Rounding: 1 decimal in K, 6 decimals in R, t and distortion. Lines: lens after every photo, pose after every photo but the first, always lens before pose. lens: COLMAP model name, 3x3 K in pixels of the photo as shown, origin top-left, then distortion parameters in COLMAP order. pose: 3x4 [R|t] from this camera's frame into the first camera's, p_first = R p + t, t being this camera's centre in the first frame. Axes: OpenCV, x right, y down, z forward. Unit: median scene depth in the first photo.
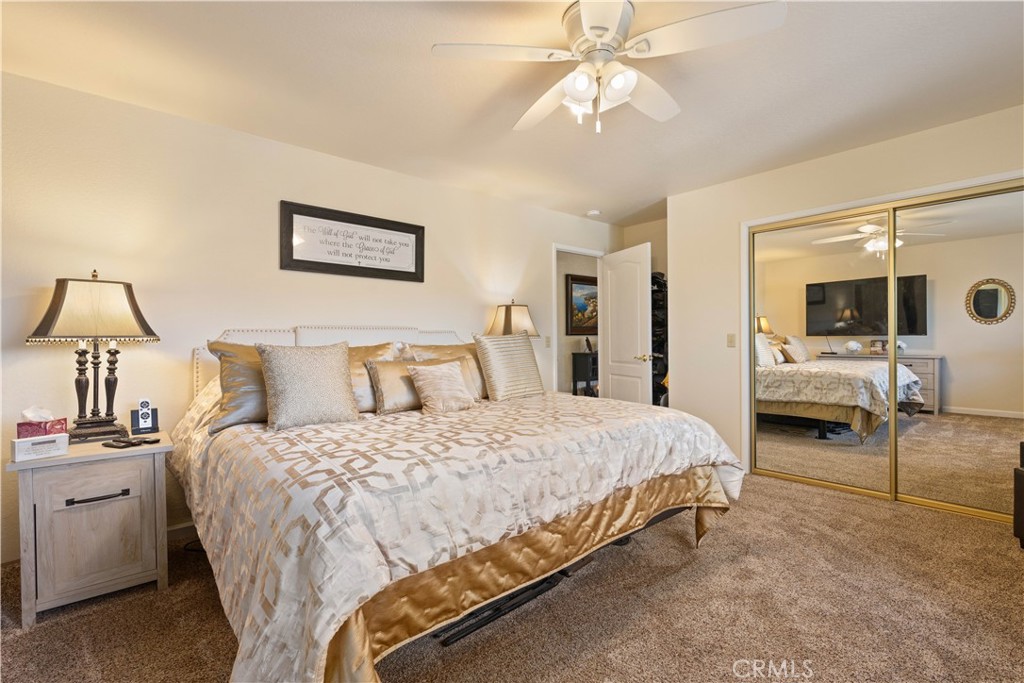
lens RADIAL K [[462.9, 0, 518.0], [0, 462.9, 339.6], [0, 0, 1]] dist [0.002135, 0.000110]
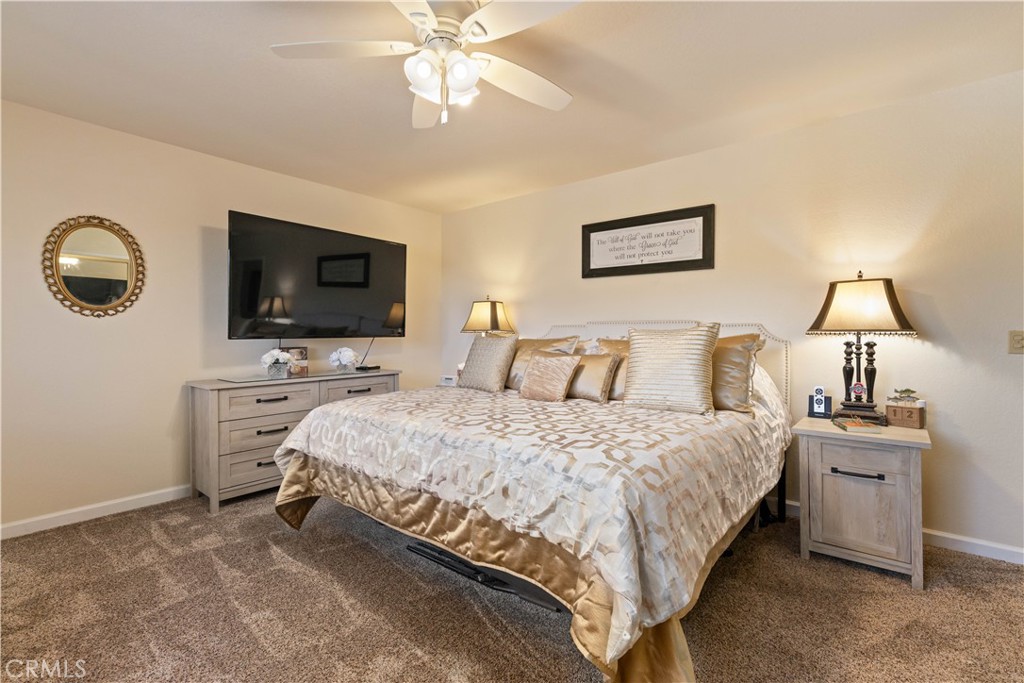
lens RADIAL K [[443.4, 0, 518.1], [0, 443.4, 336.3], [0, 0, 1]] dist [-0.000743, -0.000405]
pose [[0.166137, 0.014932, -0.985990, 0.122139], [-0.008189, 0.999872, 0.013762, -0.001081], [0.986069, 0.005787, 0.166238, 0.109843]]
